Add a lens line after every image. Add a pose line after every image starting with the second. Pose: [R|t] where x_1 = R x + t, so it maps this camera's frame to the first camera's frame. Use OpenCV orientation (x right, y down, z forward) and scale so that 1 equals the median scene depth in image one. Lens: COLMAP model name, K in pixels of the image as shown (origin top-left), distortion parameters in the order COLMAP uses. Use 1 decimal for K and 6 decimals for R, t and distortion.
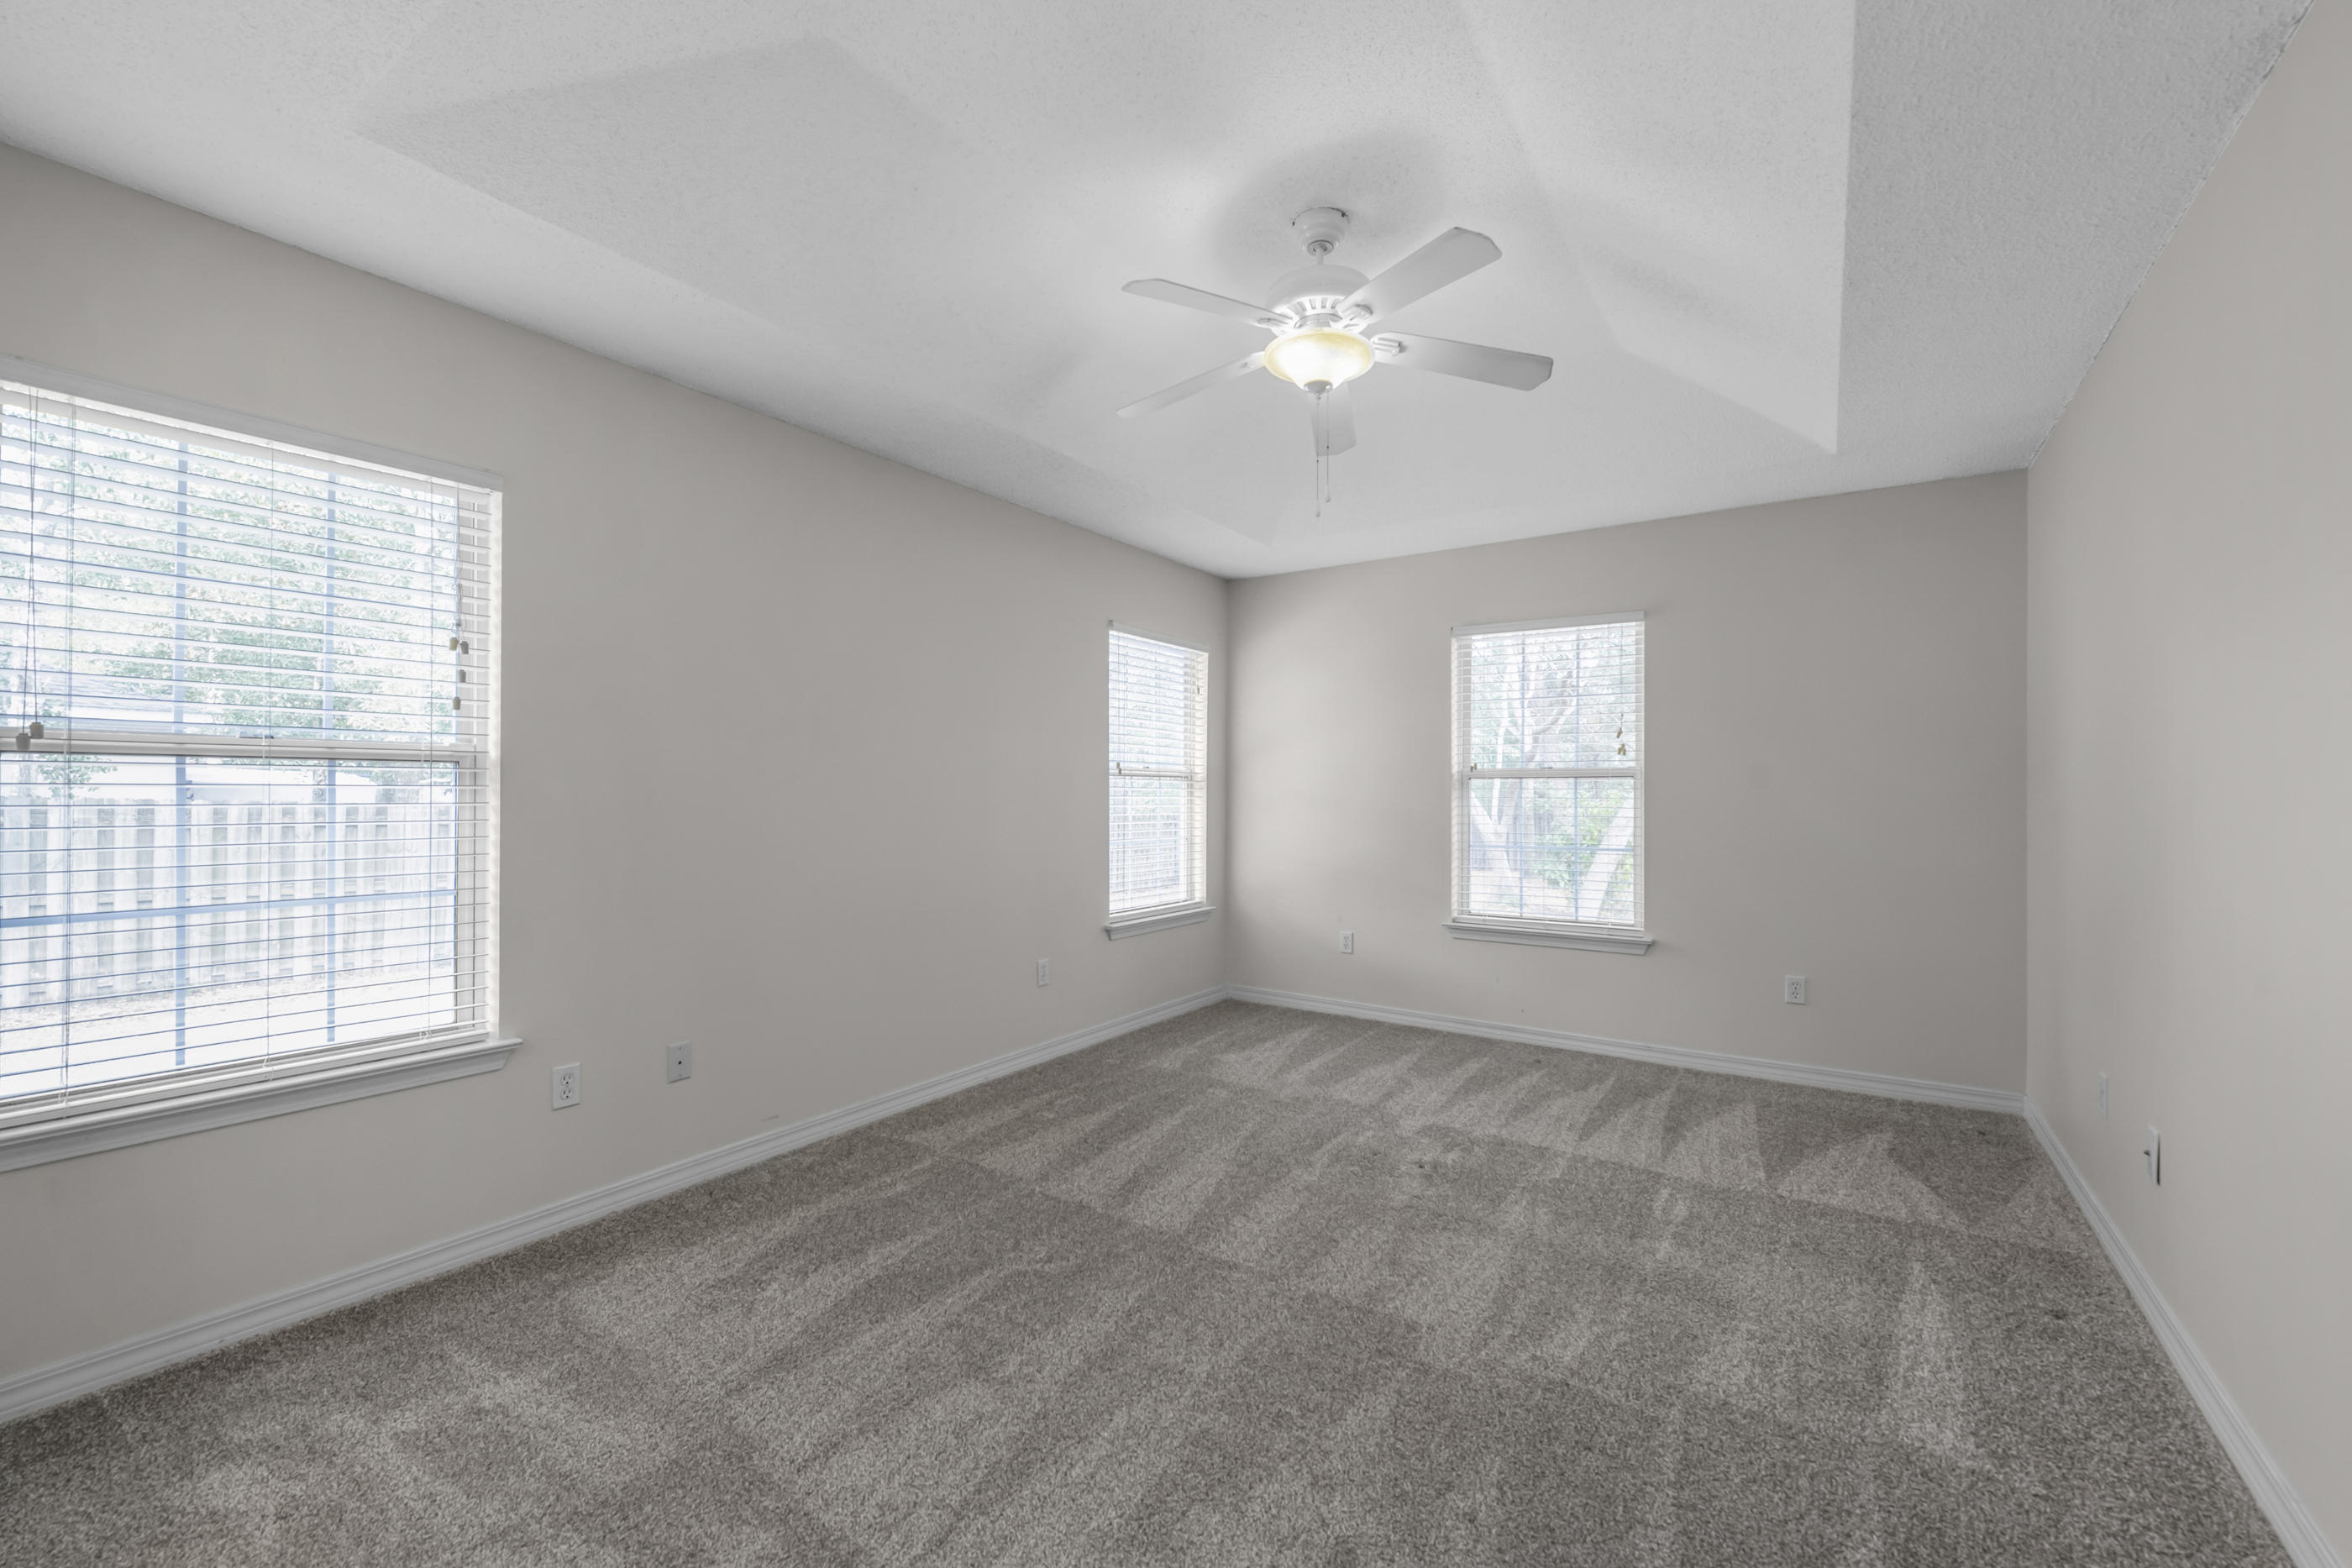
lens RADIAL K [[980.4, 0, 1166.2], [0, 980.4, 787.6], [0, 0, 1]] dist [0.000313, -0.000249]
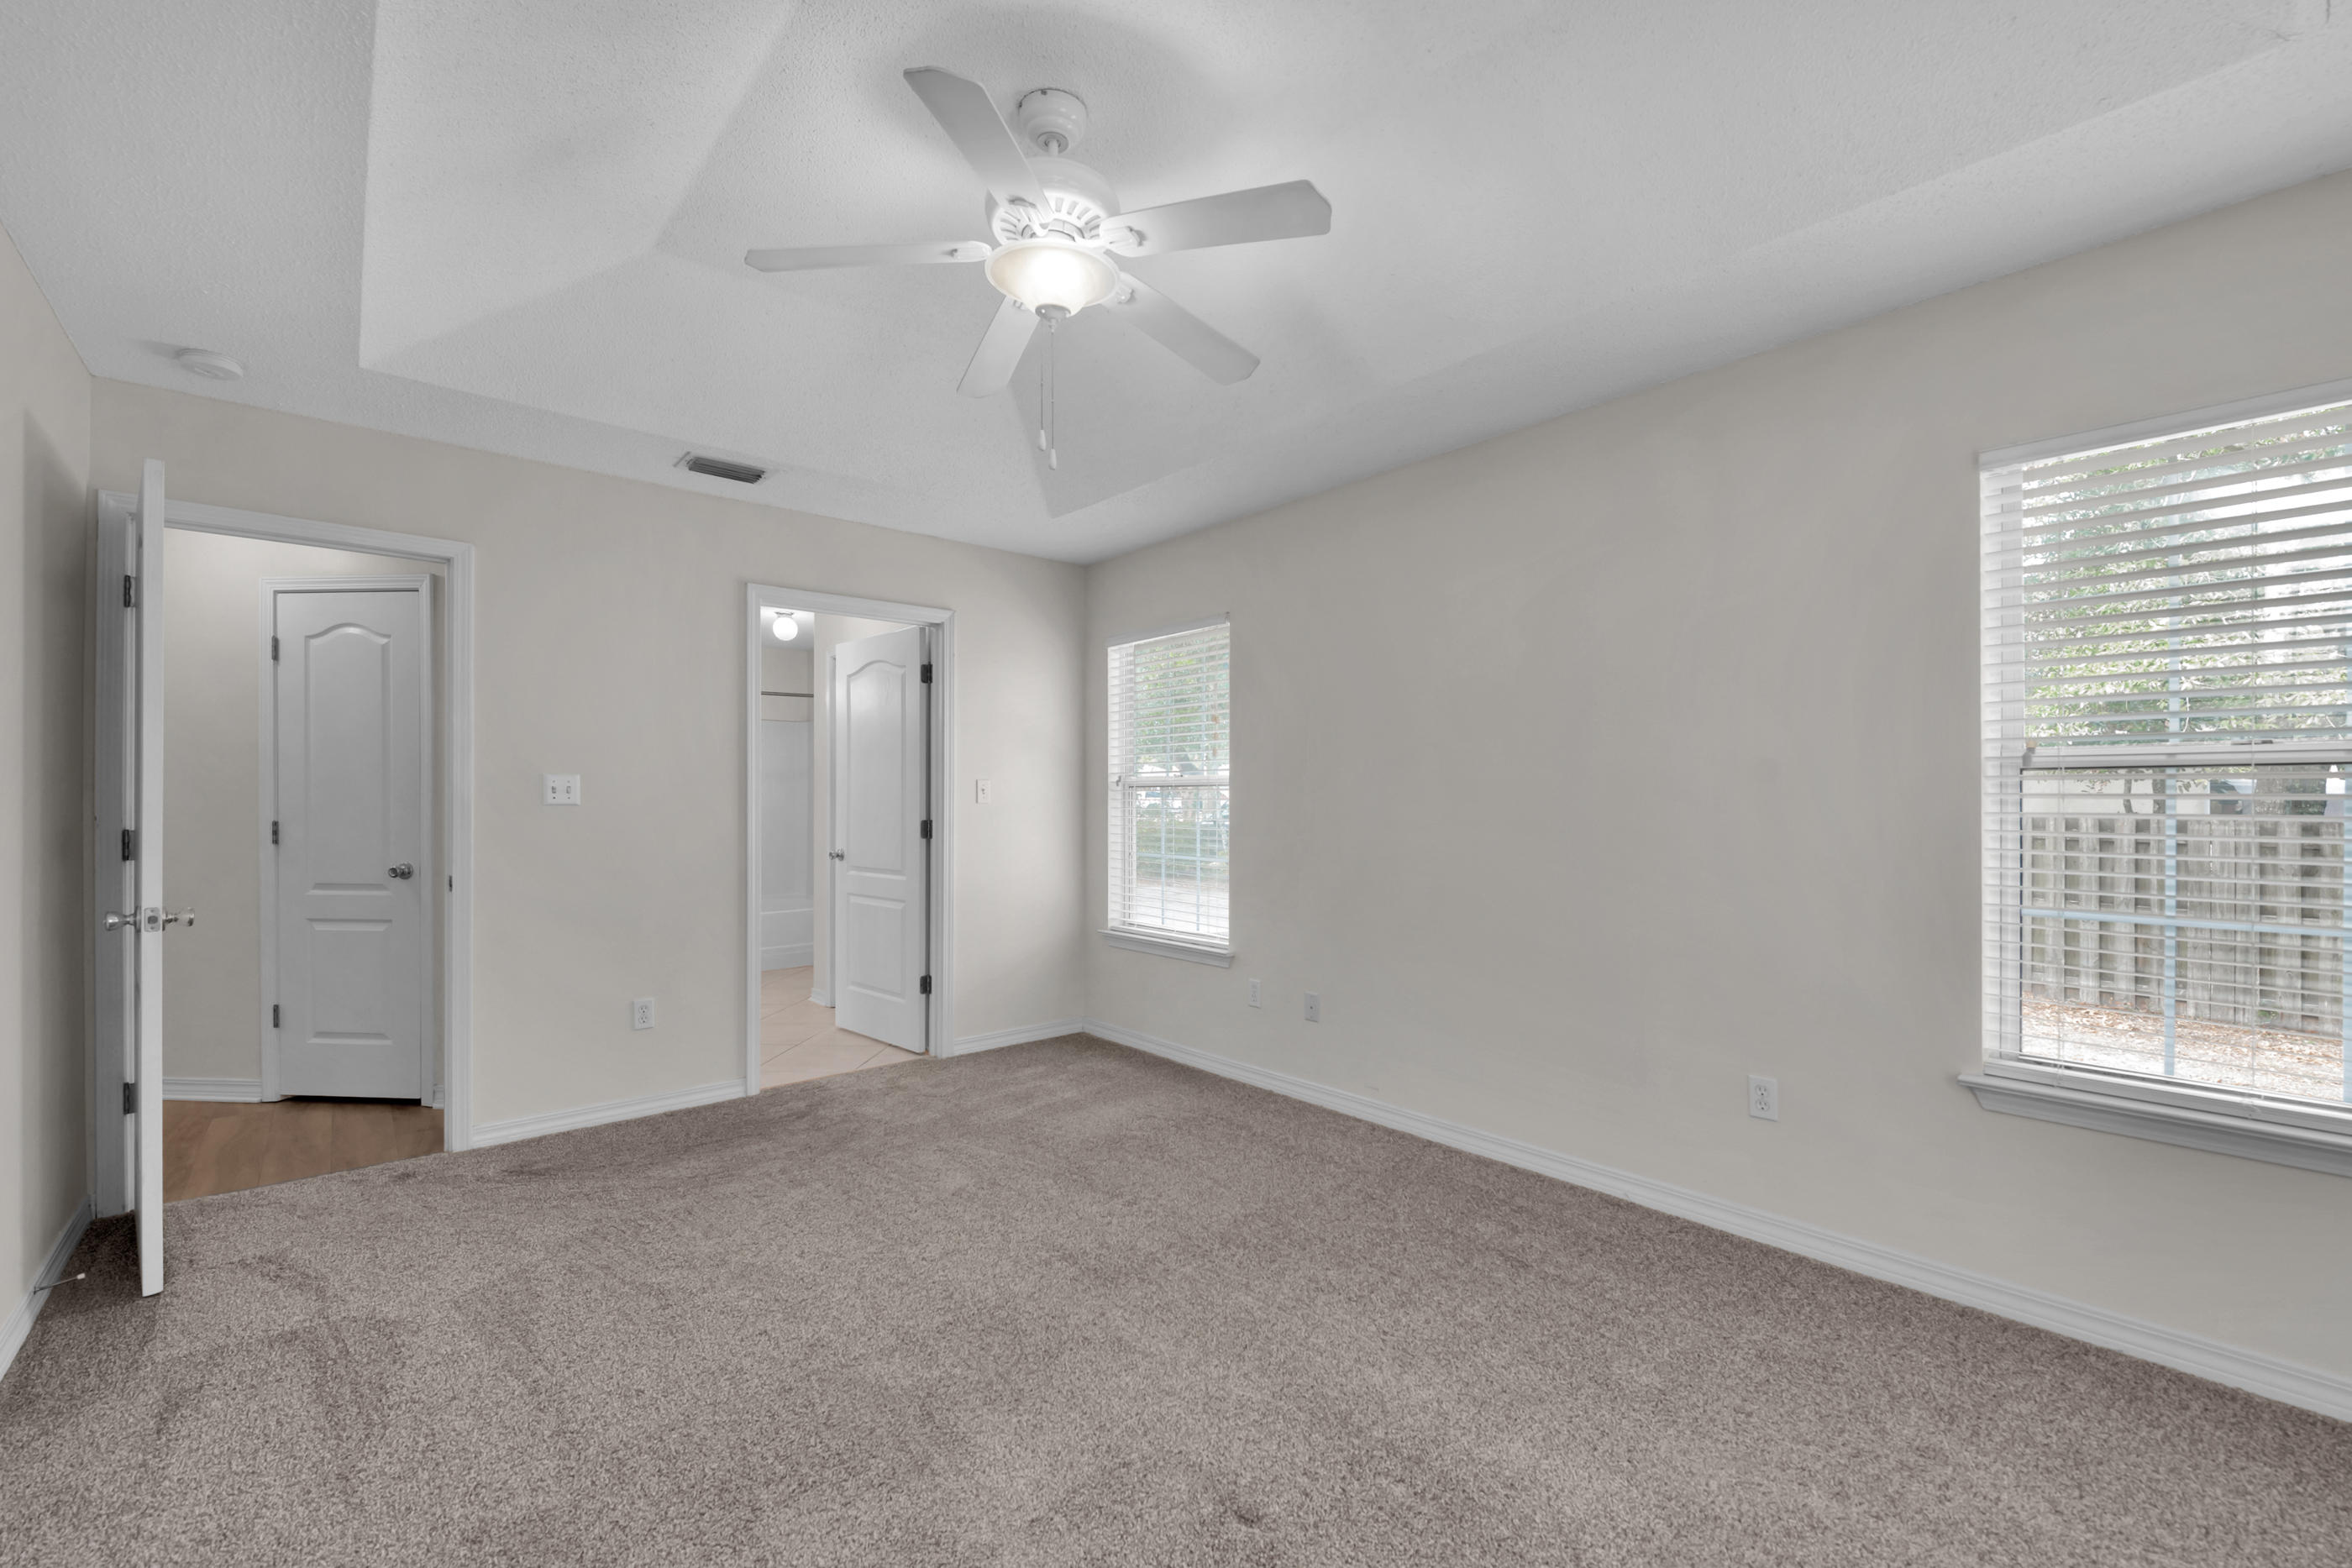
lens RADIAL K [[980.4, 0, 1166.2], [0, 980.4, 787.6], [0, 0, 1]] dist [0.000313, -0.000249]
pose [[-0.271274, -0.005923, -0.962484, 1.085337], [0.007633, 0.999936, -0.008305, -0.012631], [0.962472, -0.009599, -0.271211, 1.512218]]
